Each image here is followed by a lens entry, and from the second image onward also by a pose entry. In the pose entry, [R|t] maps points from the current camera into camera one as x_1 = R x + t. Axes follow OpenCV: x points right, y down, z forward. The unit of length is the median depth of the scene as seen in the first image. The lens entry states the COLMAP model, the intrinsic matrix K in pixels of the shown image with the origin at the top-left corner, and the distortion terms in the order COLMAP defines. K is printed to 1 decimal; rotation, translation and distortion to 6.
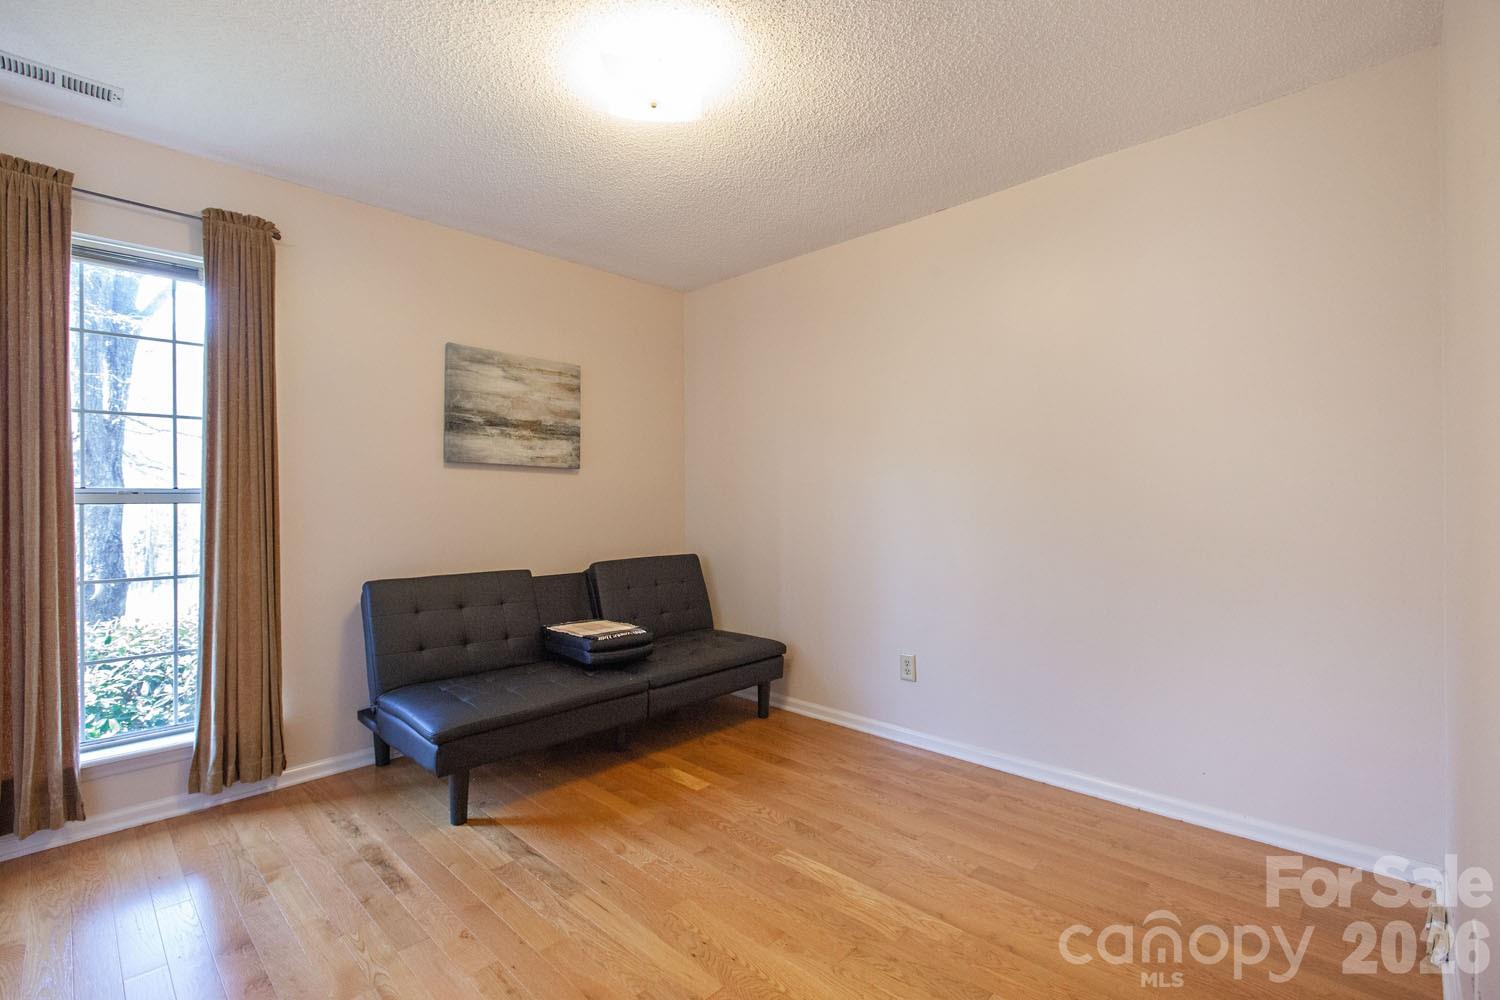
lens RADIAL K [[675.9, 0, 752.8], [0, 675.9, 502.9], [0, 0, 1]] dist [-0.000793, -0.002908]
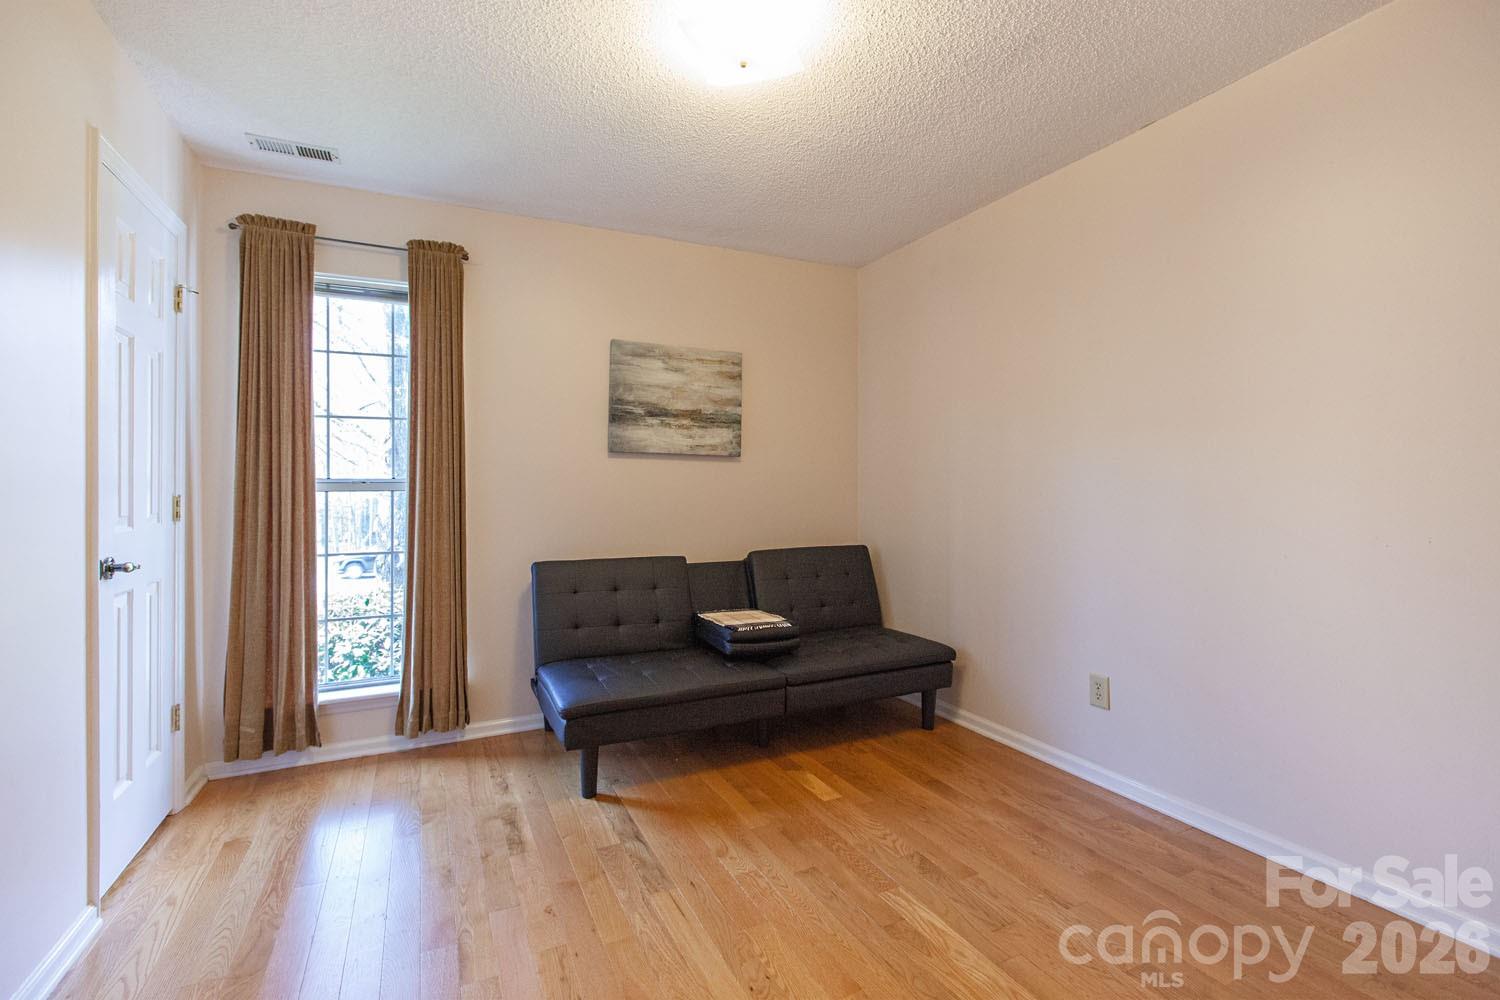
lens RADIAL K [[675.9, 0, 746.5], [0, 675.9, 494.0], [0, 0, 1]] dist [-0.000793, -0.002908]
pose [[0.933881, 0.002055, -0.357577, 0.157577], [-0.000344, 0.999988, 0.004846, -0.000128], [0.357583, -0.004403, 0.933871, 0.104815]]
